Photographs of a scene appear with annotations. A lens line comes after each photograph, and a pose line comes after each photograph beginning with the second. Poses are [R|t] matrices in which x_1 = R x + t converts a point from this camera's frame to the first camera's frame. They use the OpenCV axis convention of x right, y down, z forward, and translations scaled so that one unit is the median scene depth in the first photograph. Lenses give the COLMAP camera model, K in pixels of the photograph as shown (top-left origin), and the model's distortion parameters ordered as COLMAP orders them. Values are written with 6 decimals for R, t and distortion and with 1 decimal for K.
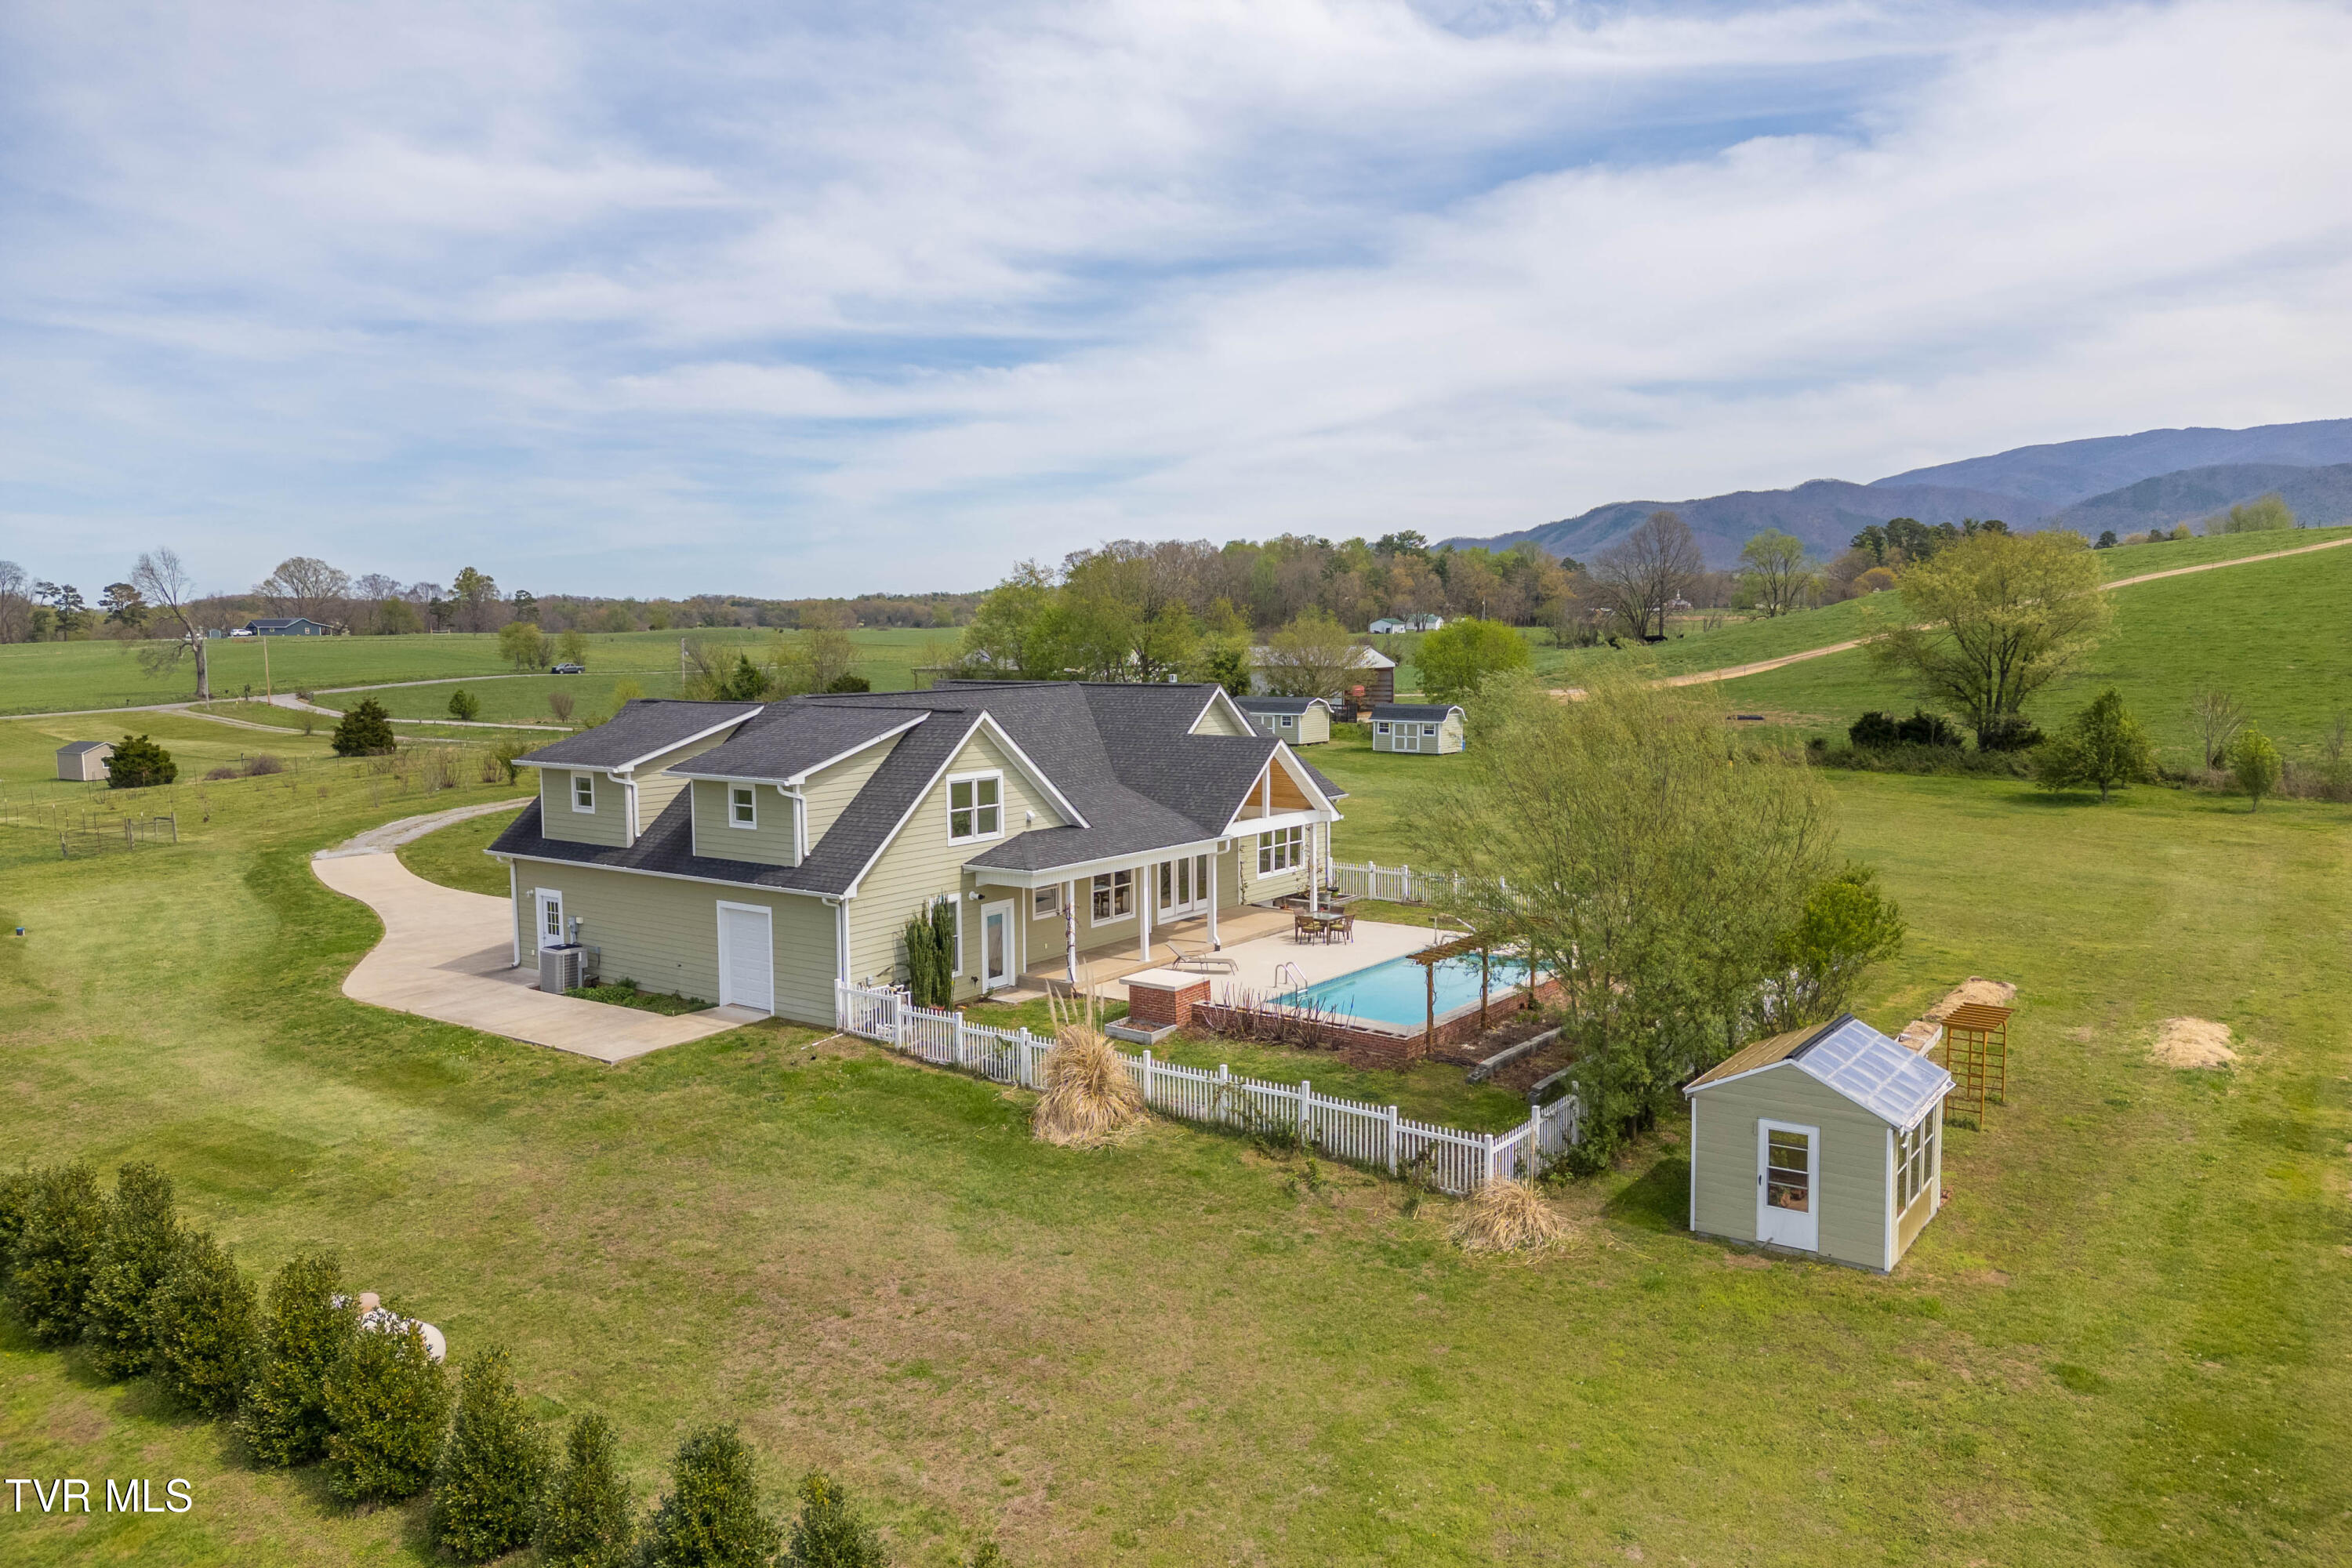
lens RADIAL K [[1662.5, 0, 1174.3], [0, 1662.5, 734.8], [0, 0, 1]] dist [0.075549, -0.071482]
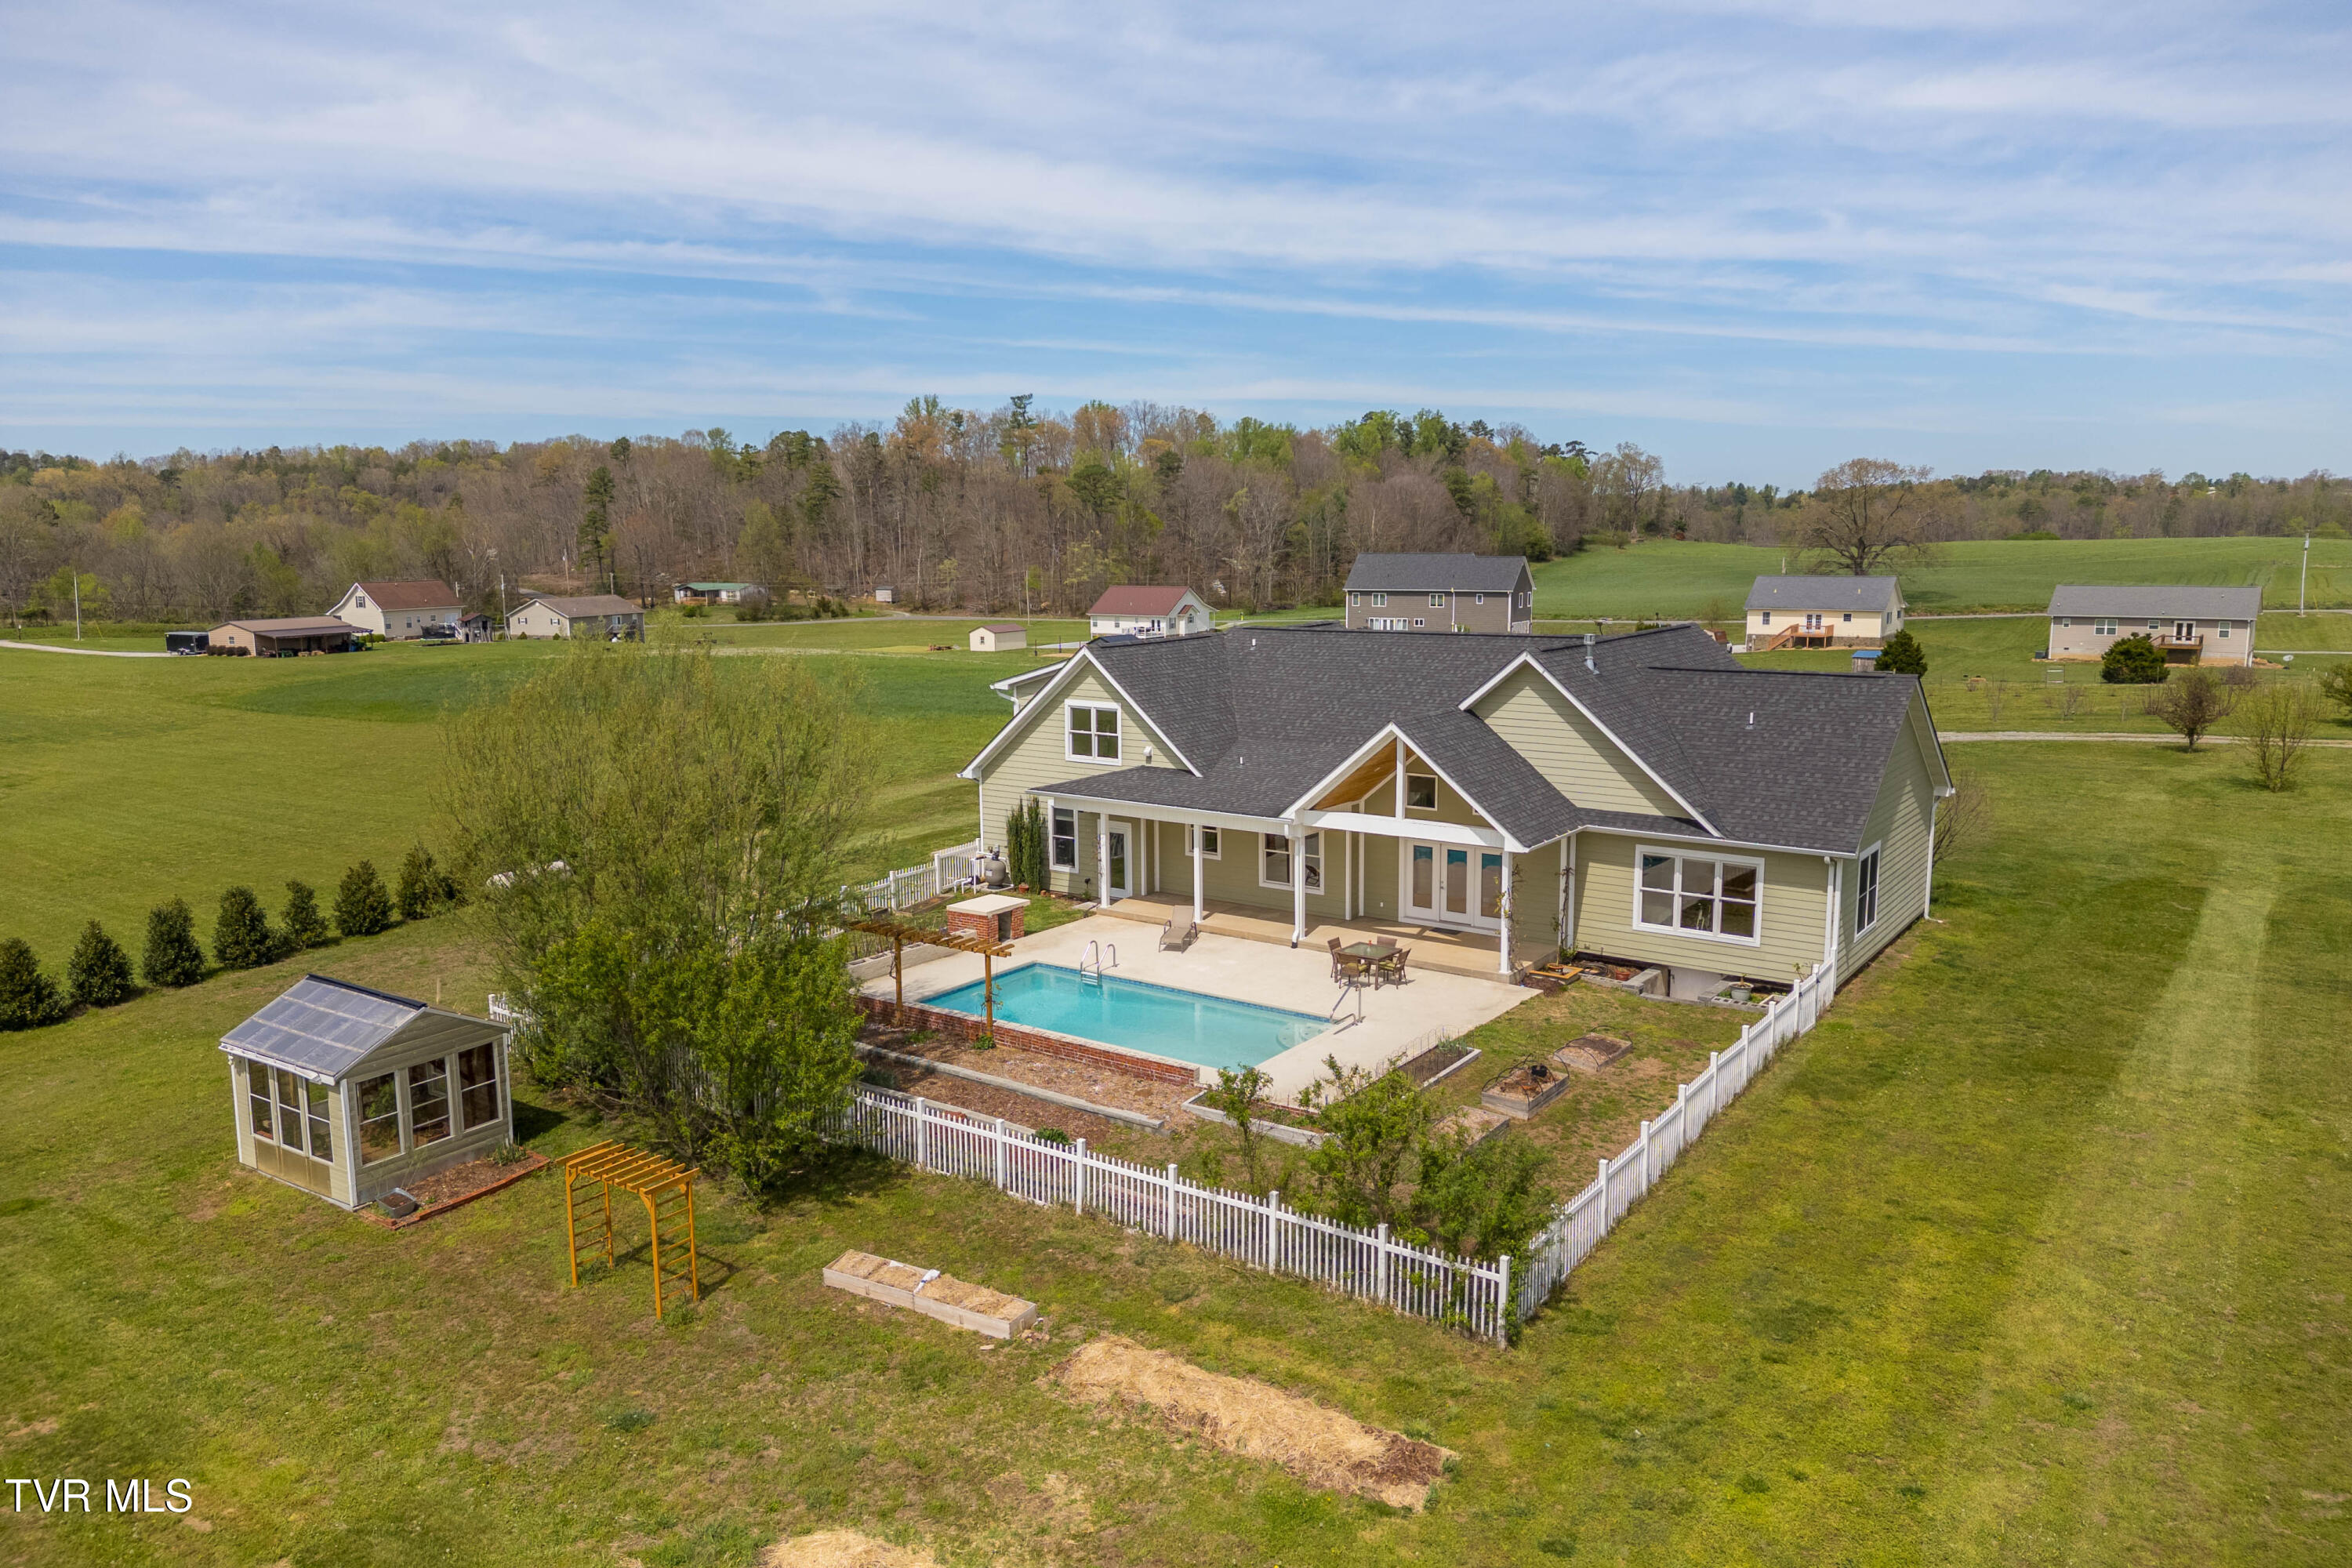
lens RADIAL K [[1646.7, 0, 1176.0], [0, 1646.7, 784.0], [0, 0, 1]] dist [0.066585, -0.059735]
pose [[0.041205, 0.168465, -0.984846, 0.980173], [-0.060297, 0.984306, 0.165850, -0.109324], [0.997330, 0.052549, 0.050716, 0.998638]]
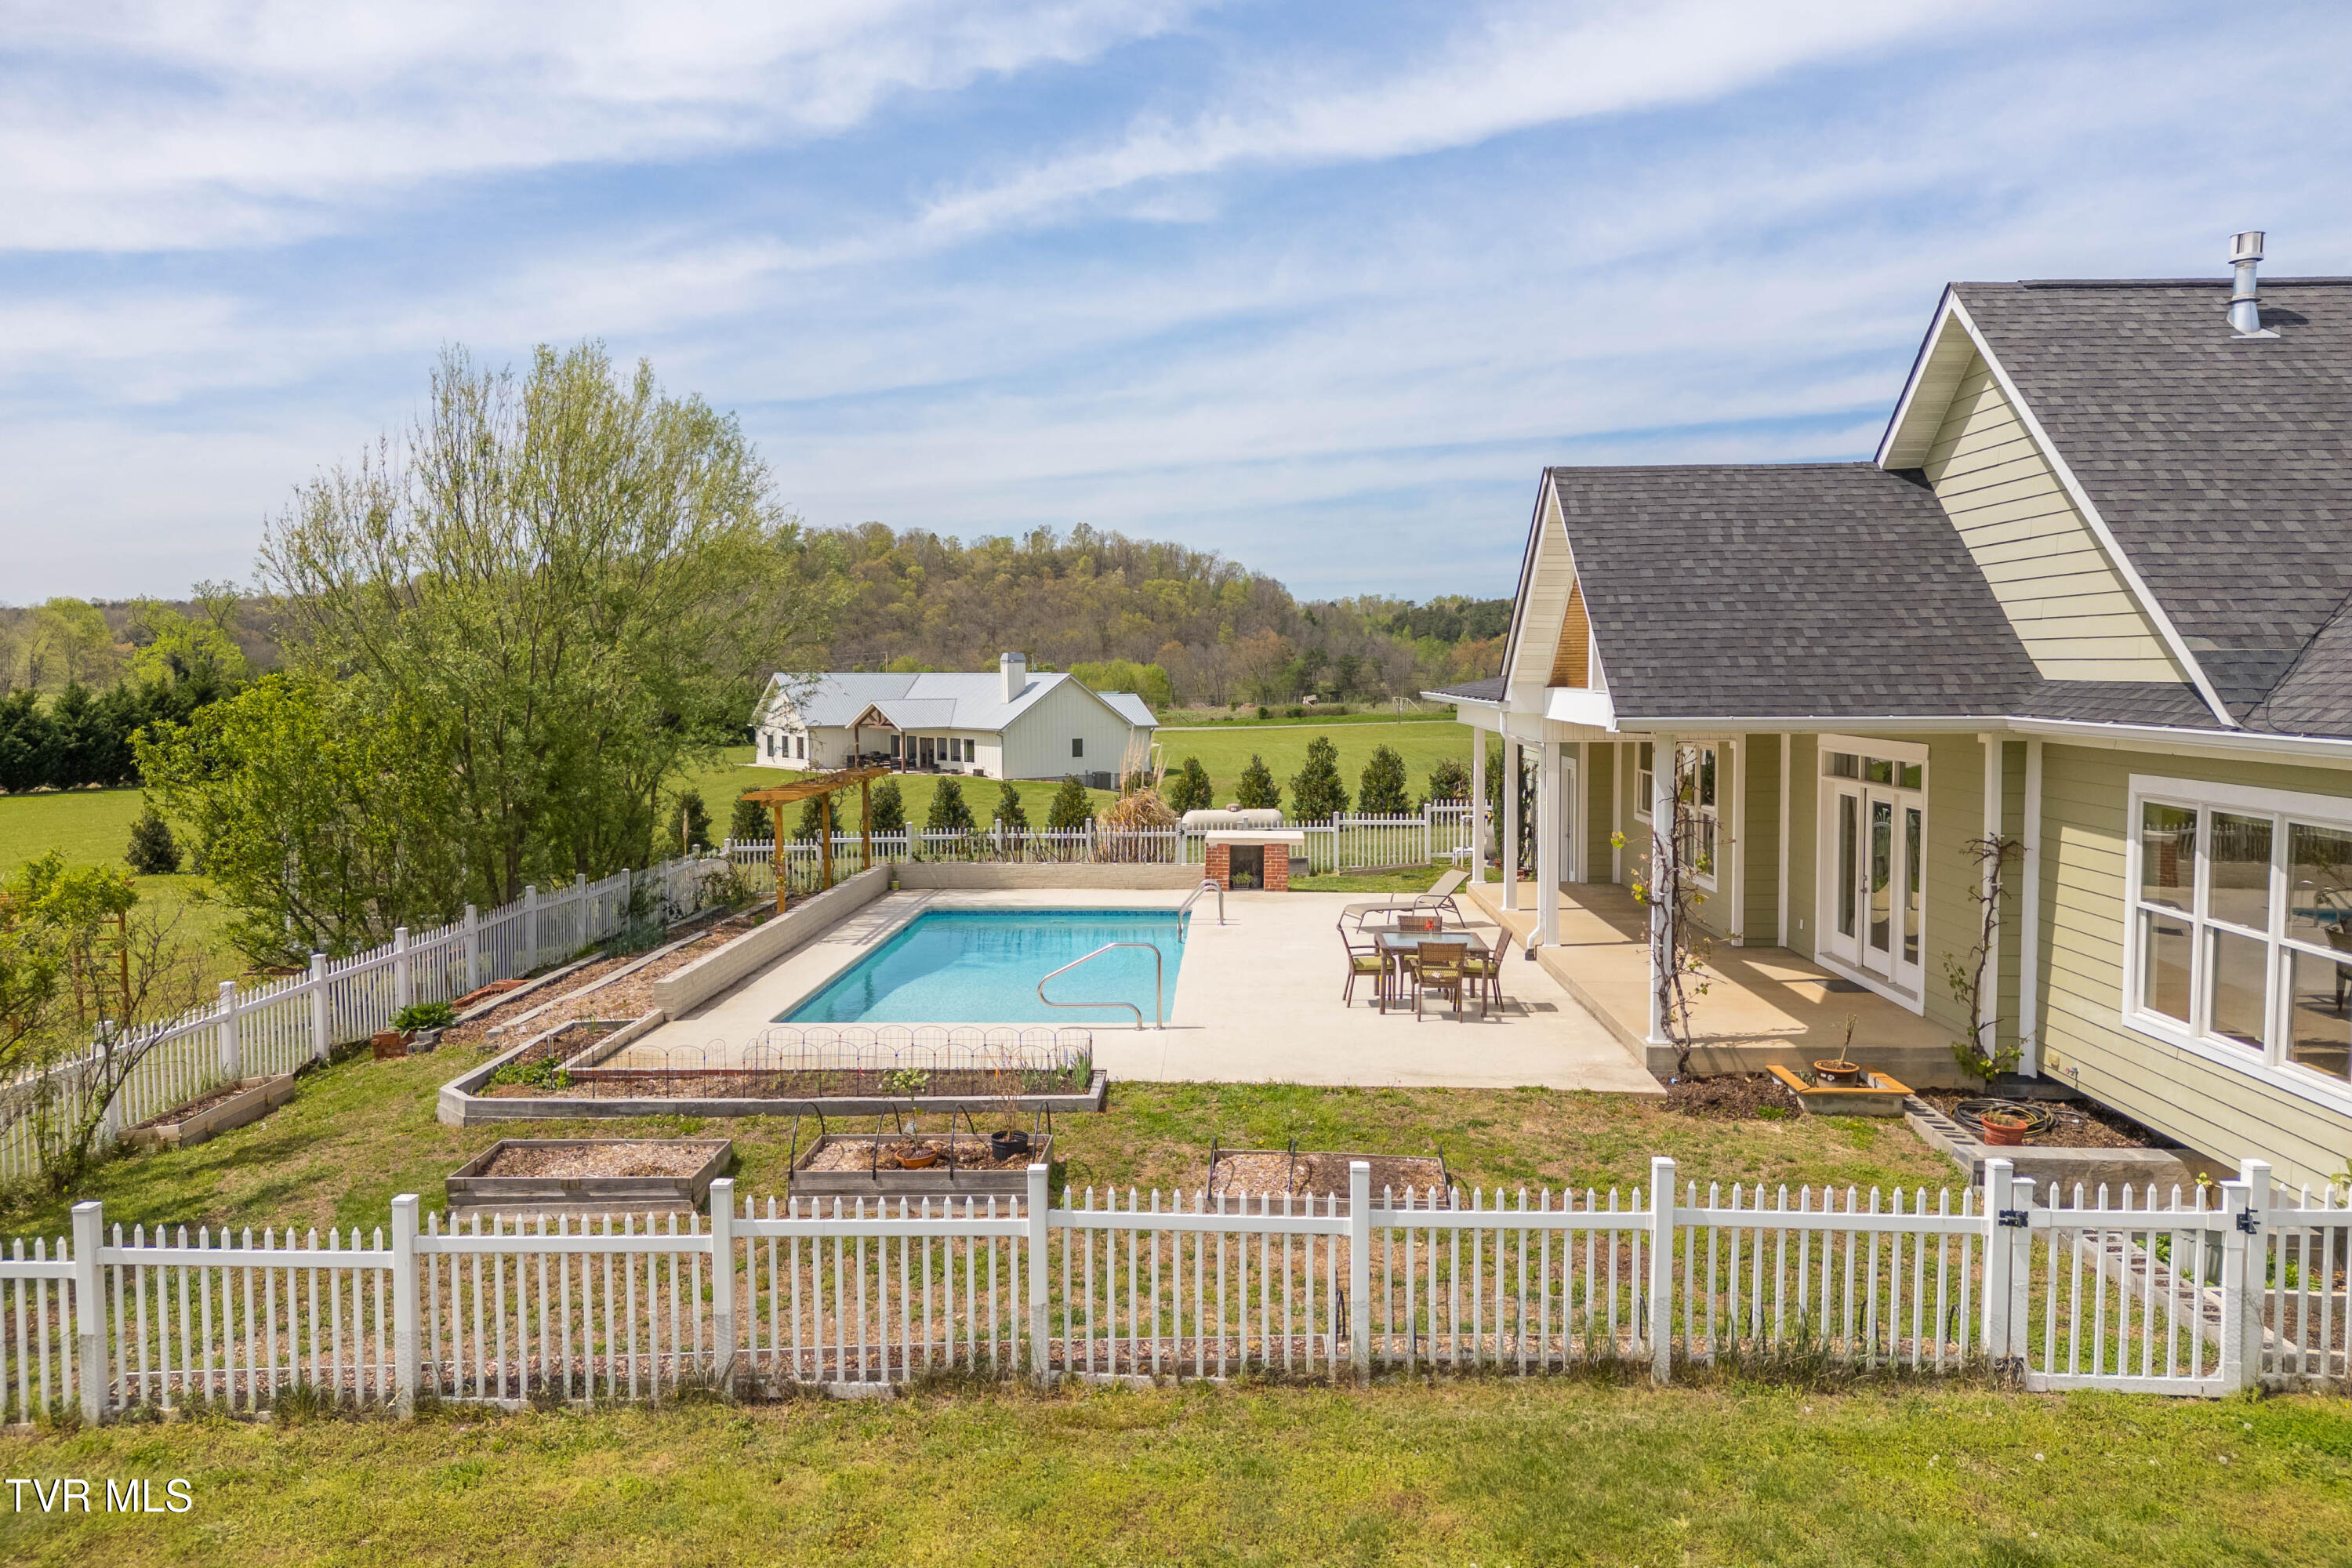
lens RADIAL K [[1646.7, 0, 1176.0], [0, 1646.7, 784.0], [0, 0, 1]] dist [0.066585, -0.059735]
pose [[-0.813719, 0.055352, -0.578616, 0.412073], [-0.025169, 0.991166, 0.130213, 0.028679], [0.580713, 0.120520, -0.805138, 1.463139]]
